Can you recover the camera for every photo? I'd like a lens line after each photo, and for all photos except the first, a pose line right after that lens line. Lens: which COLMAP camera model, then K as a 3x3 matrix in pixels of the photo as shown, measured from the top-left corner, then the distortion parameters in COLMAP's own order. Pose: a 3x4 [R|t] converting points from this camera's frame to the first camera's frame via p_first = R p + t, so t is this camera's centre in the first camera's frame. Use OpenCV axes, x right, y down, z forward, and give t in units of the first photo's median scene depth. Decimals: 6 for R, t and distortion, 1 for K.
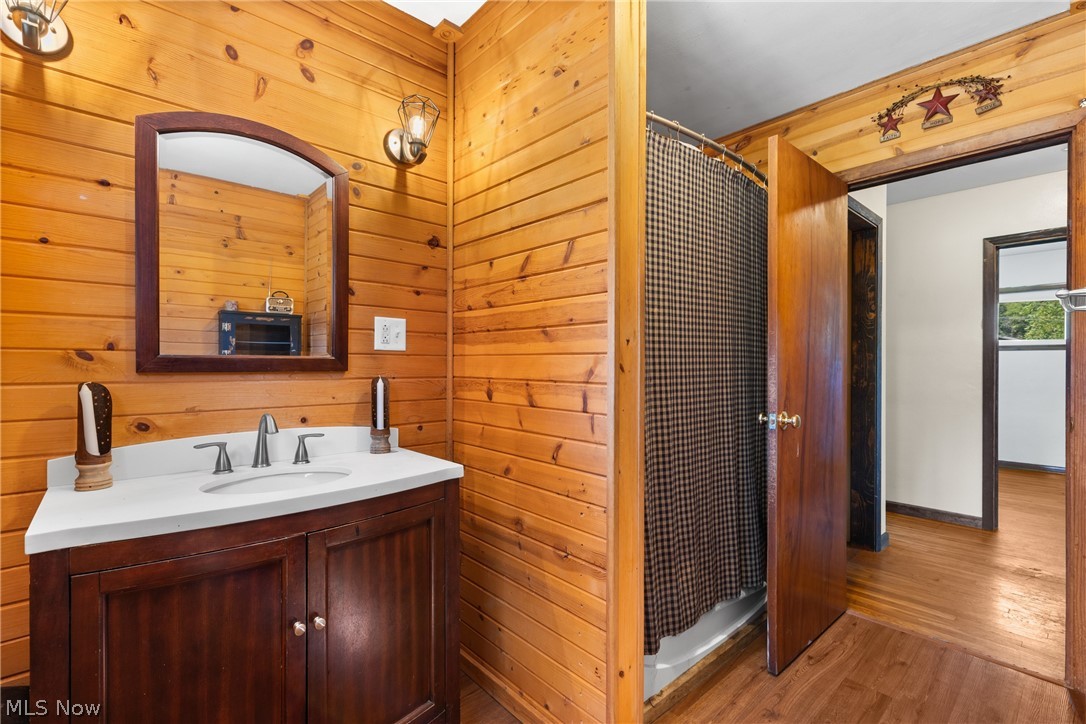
lens RADIAL K [[490.6, 0, 543.7], [0, 490.6, 368.6], [0, 0, 1]] dist [0.003271, 0.000241]
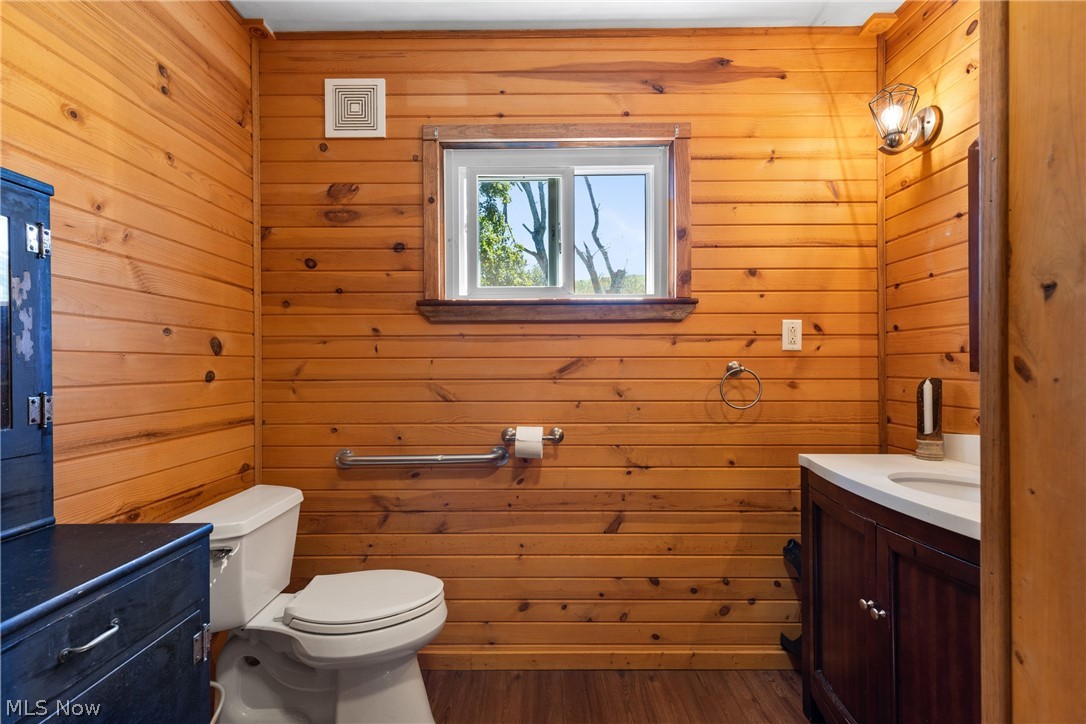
lens RADIAL K [[490.6, 0, 543.7], [0, 490.6, 368.6], [0, 0, 1]] dist [0.003271, 0.000241]
pose [[-0.670466, 0.003573, -0.741932, 0.708765], [-0.001332, 0.999981, 0.006020, -0.003455], [0.741939, 0.005024, -0.670448, 1.062378]]
